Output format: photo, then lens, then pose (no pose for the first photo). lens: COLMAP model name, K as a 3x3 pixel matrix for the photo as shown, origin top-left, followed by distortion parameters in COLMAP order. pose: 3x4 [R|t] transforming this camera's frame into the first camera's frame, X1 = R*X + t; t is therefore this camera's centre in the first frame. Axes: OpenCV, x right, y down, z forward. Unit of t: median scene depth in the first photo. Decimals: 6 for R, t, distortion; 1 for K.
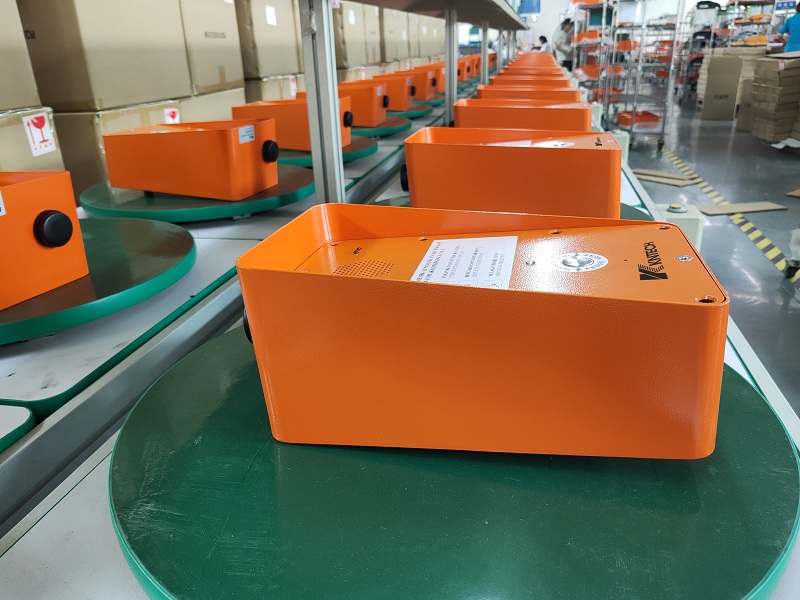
lens RADIAL K [[619.3, 0, 400.0], [0, 619.3, 300.0], [0, 0, 1]] dist [0.007666, 0.001683]
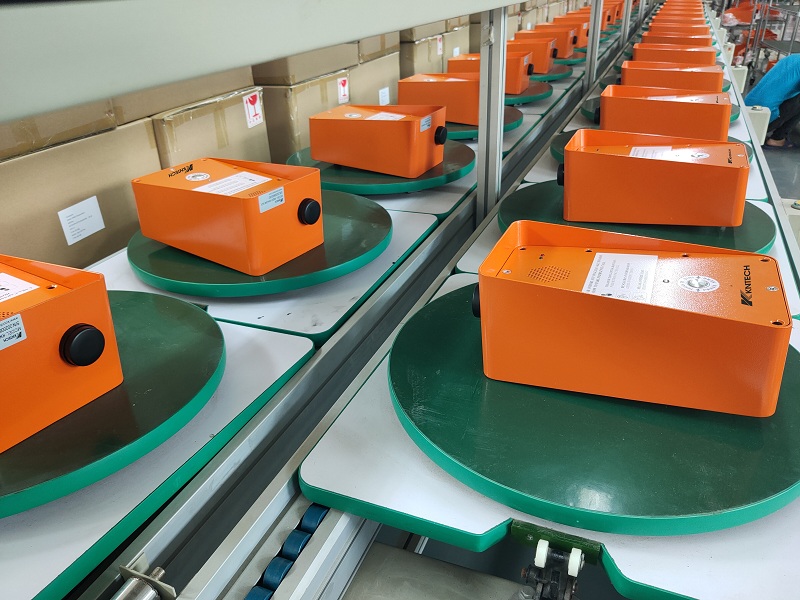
lens RADIAL K [[630.7, 0, 400.0], [0, 630.7, 300.0], [0, 0, 1]] dist [0.005390, 0.006594]
pose [[0.984604, 0.082693, -0.154002, -0.065785], [-0.065808, 0.991562, 0.111684, -0.049561], [0.161938, -0.099830, 0.981738, -0.220517]]
